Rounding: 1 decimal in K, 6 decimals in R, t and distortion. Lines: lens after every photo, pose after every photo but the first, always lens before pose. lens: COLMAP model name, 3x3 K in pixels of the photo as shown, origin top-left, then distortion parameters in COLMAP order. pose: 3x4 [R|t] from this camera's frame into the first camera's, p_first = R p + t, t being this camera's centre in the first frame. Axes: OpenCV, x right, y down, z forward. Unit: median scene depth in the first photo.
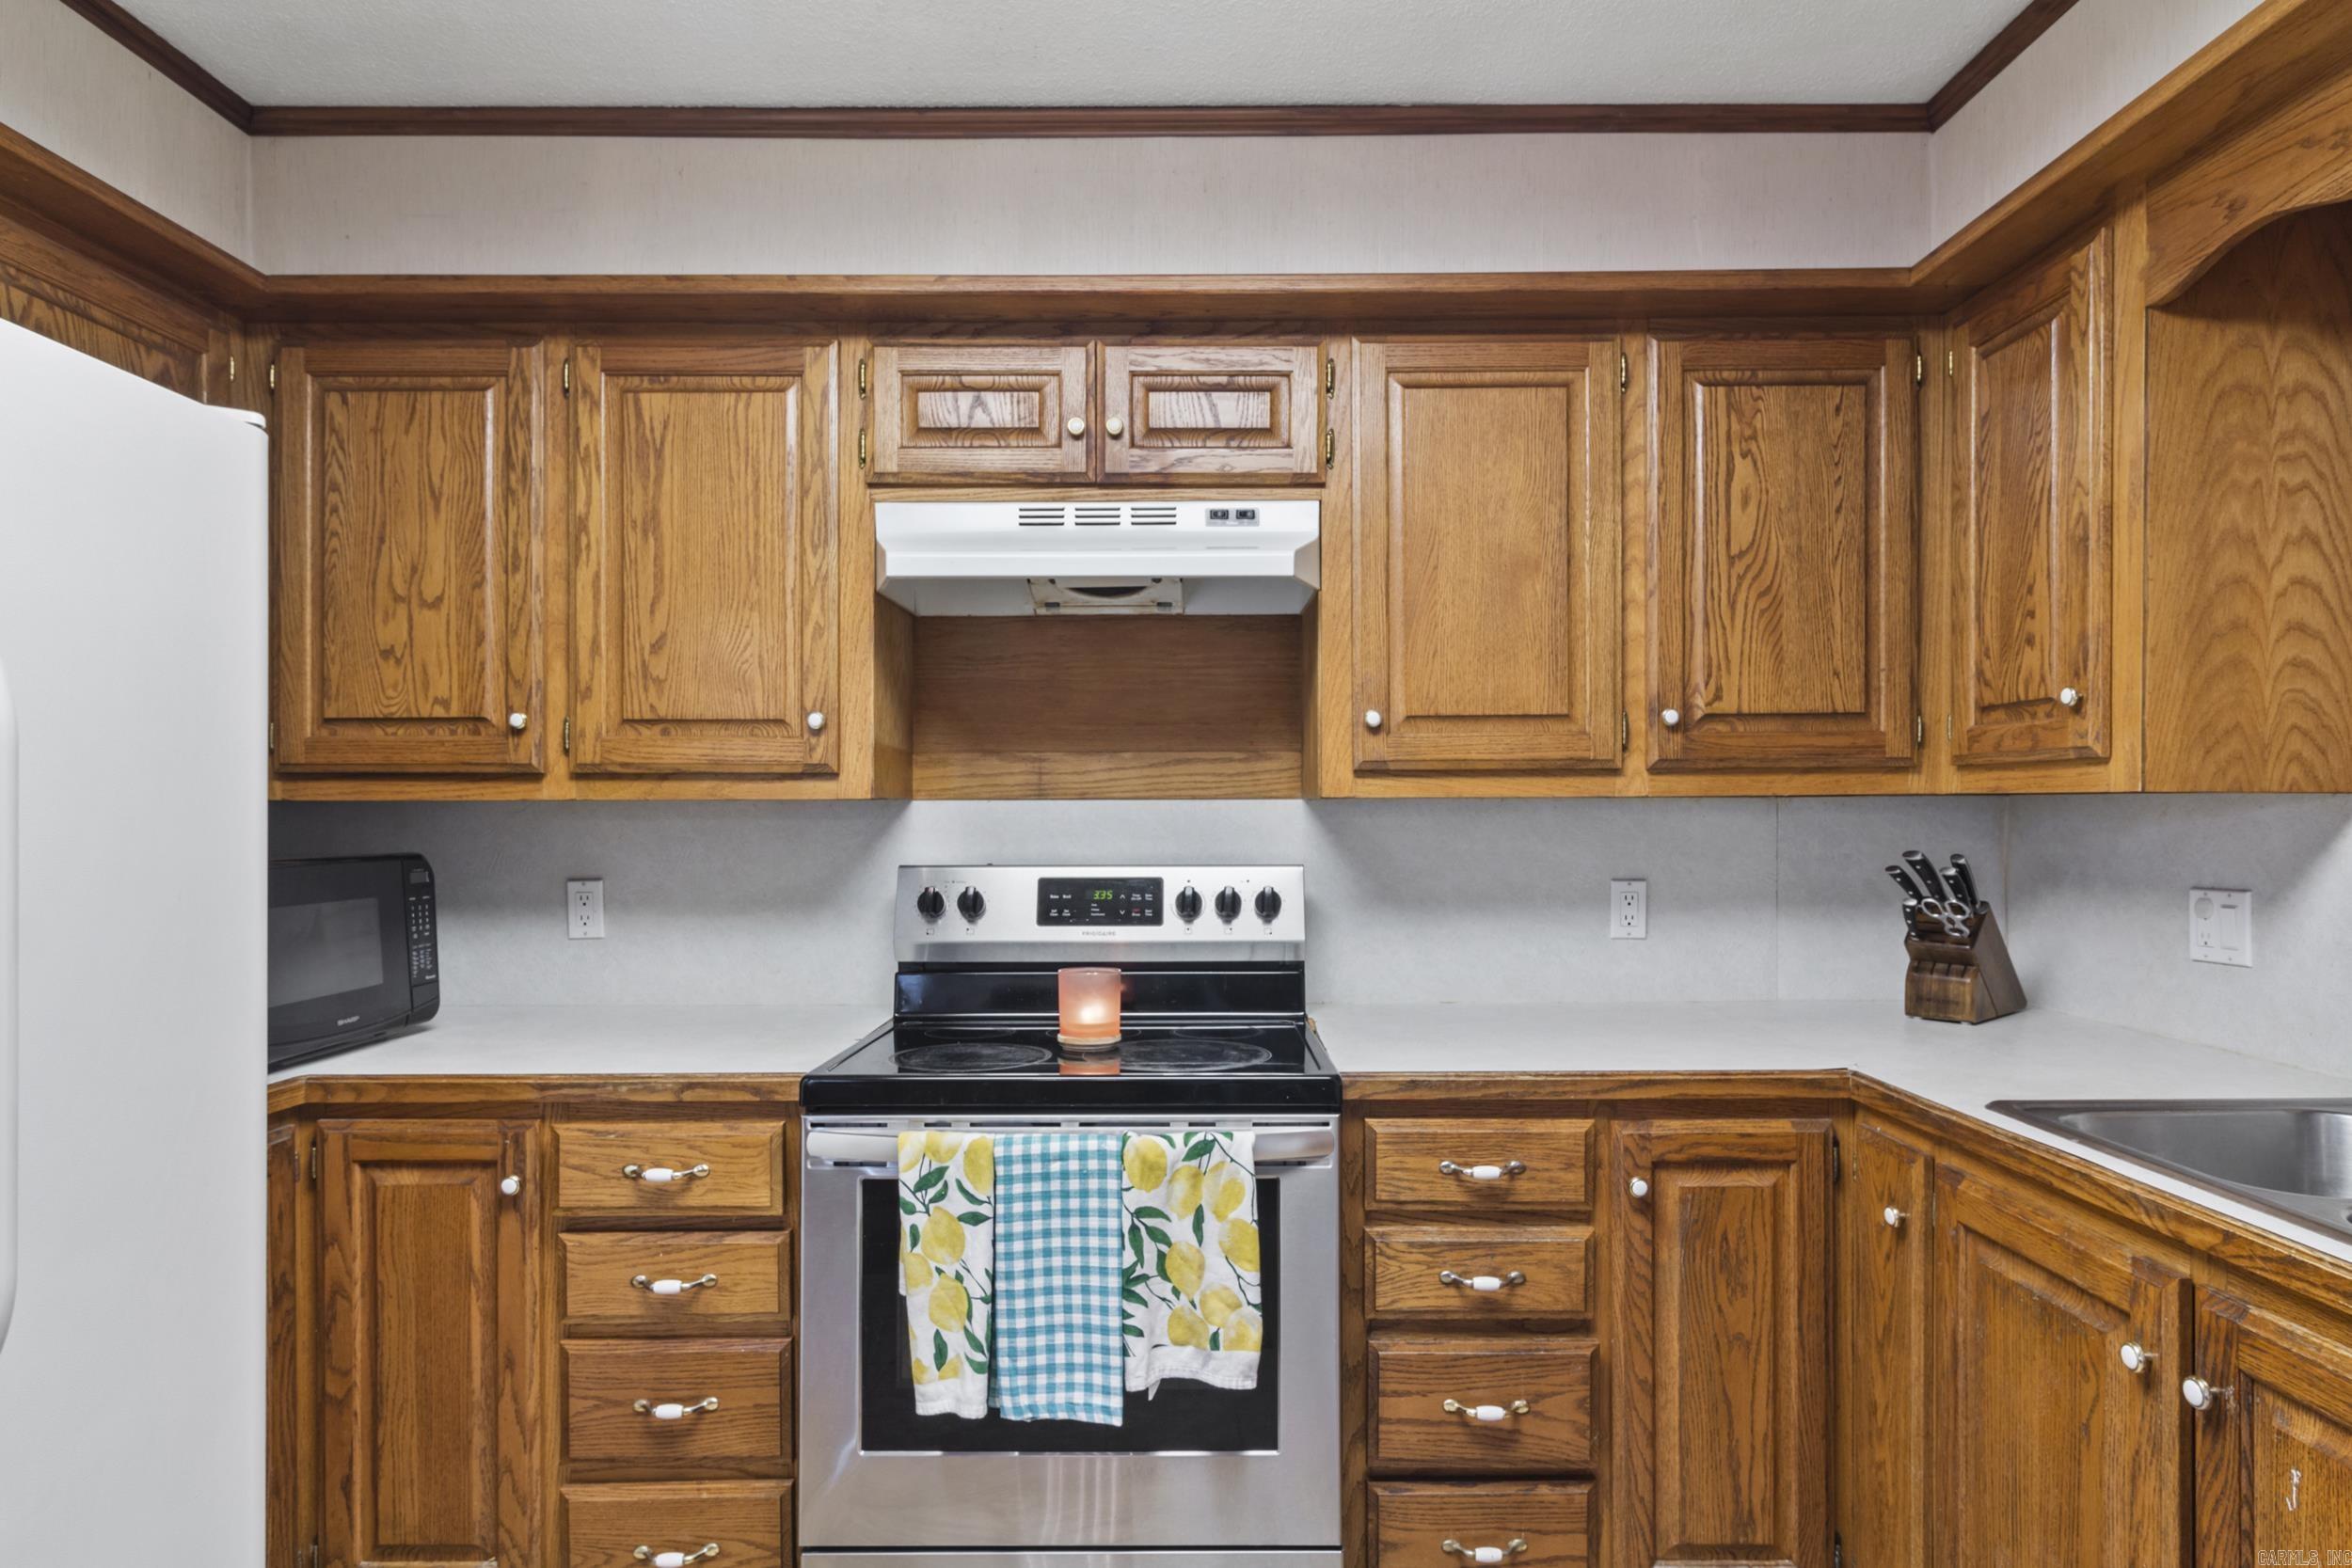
lens RADIAL K [[1287.9, 0, 1197.0], [0, 1287.9, 814.7], [0, 0, 1]] dist [0.000193, 0.002688]
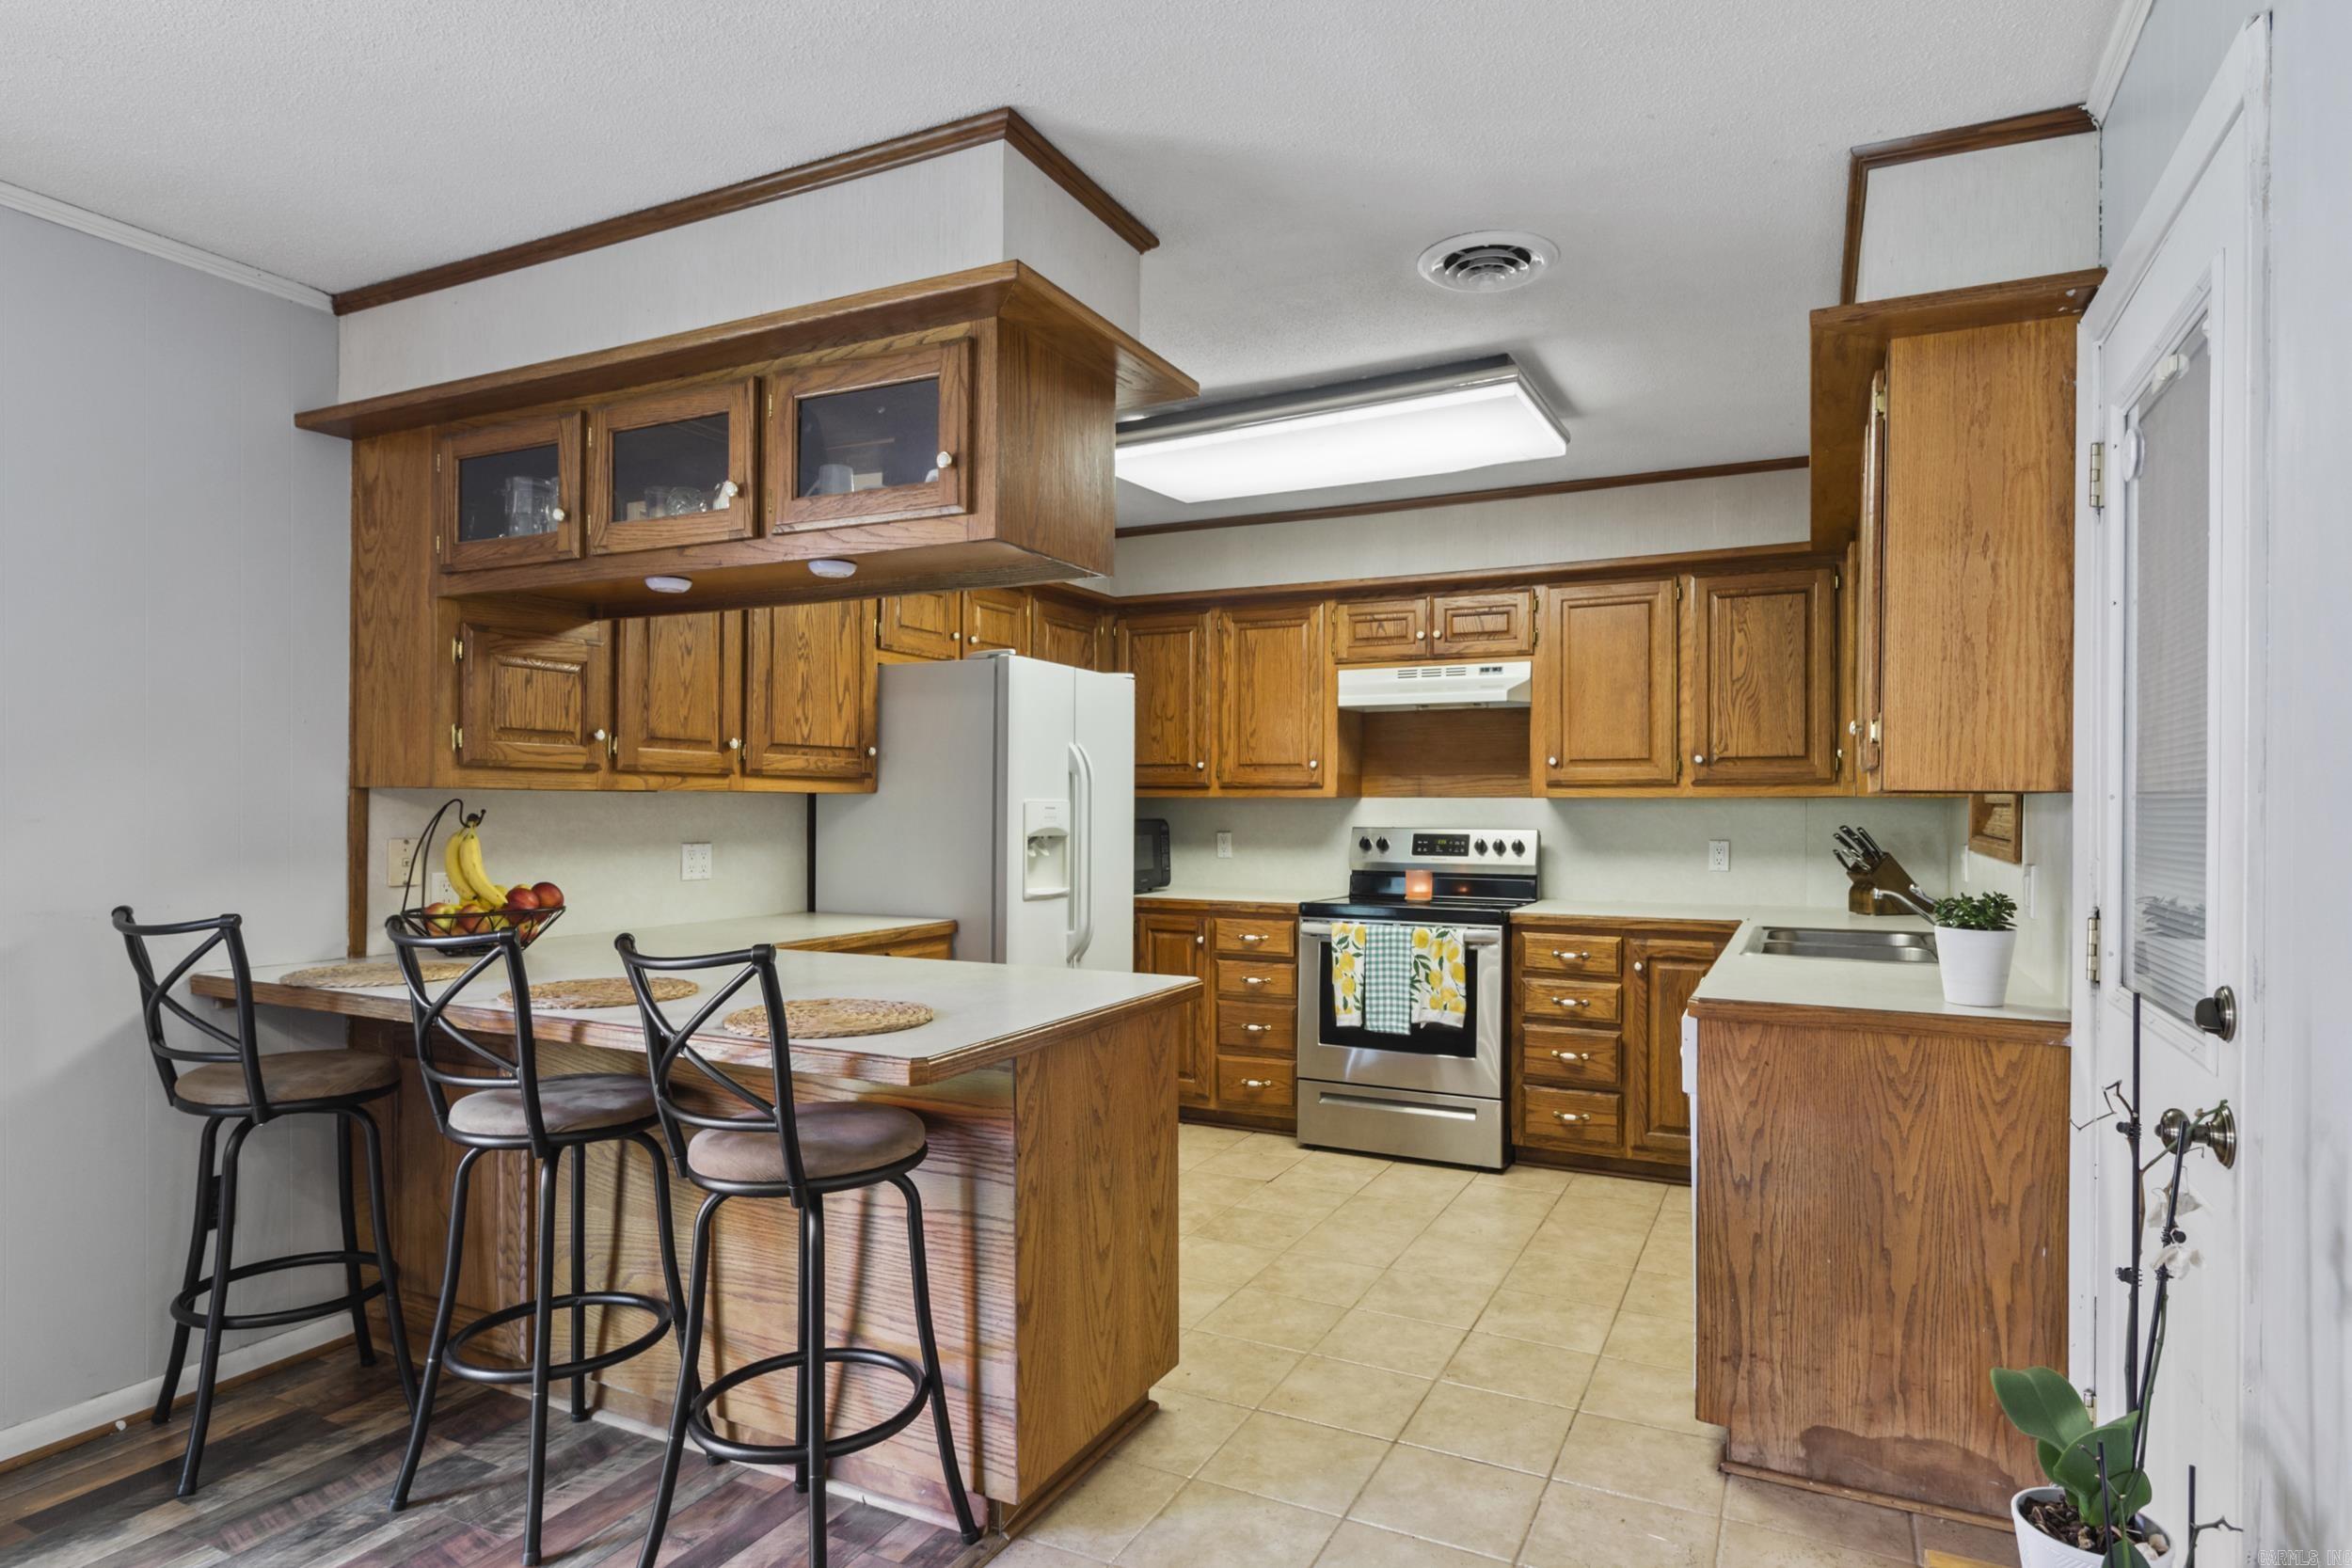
lens RADIAL K [[1287.9, 0, 1188.0], [0, 1287.9, 804.3], [0, 0, 1]] dist [0.000193, 0.002688]
pose [[0.895495, 0.005577, -0.445038, 0.552695], [-0.005597, 0.999984, 0.001270, -0.000902], [0.445037, 0.001354, 0.895511, -1.226427]]
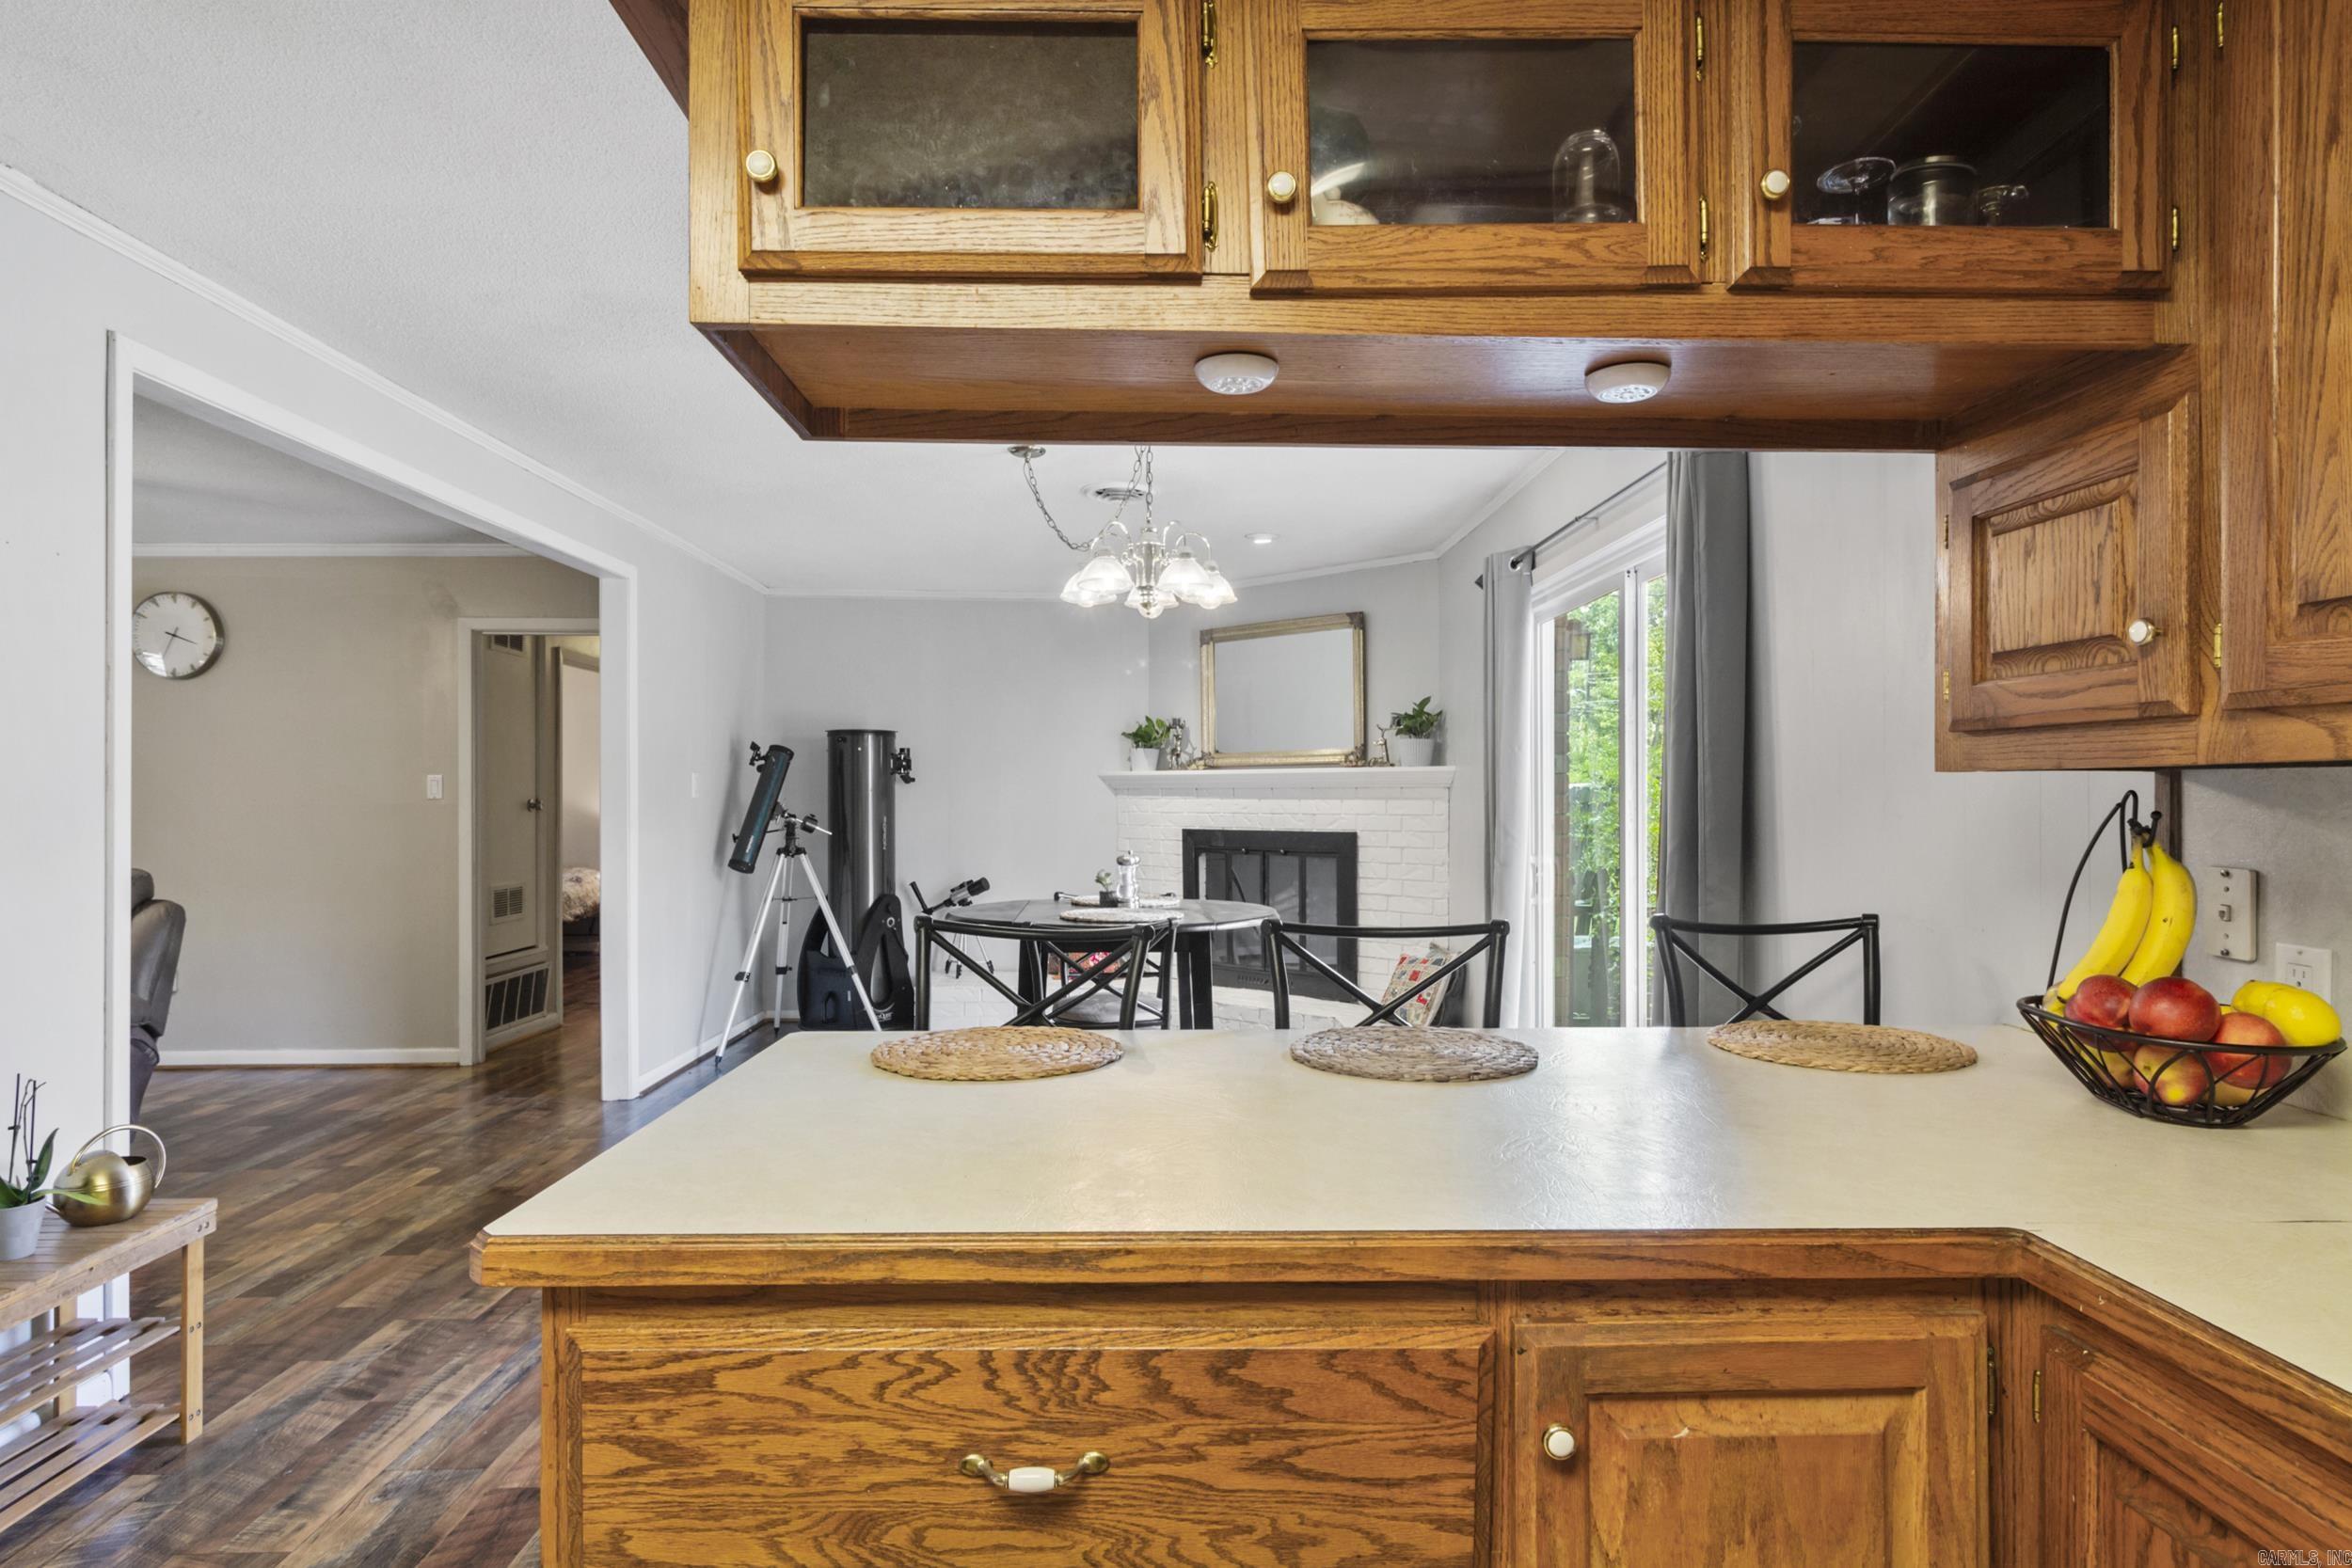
lens RADIAL K [[1287.9, 0, 1221.8], [0, 1287.9, 806.5], [0, 0, 1]] dist [0.000193, 0.002688]
pose [[-0.999075, 0.001350, -0.042979, -0.284118], [0.000940, 0.999954, 0.009538, -0.000349], [0.042990, 0.009489, -0.999030, 0.425851]]
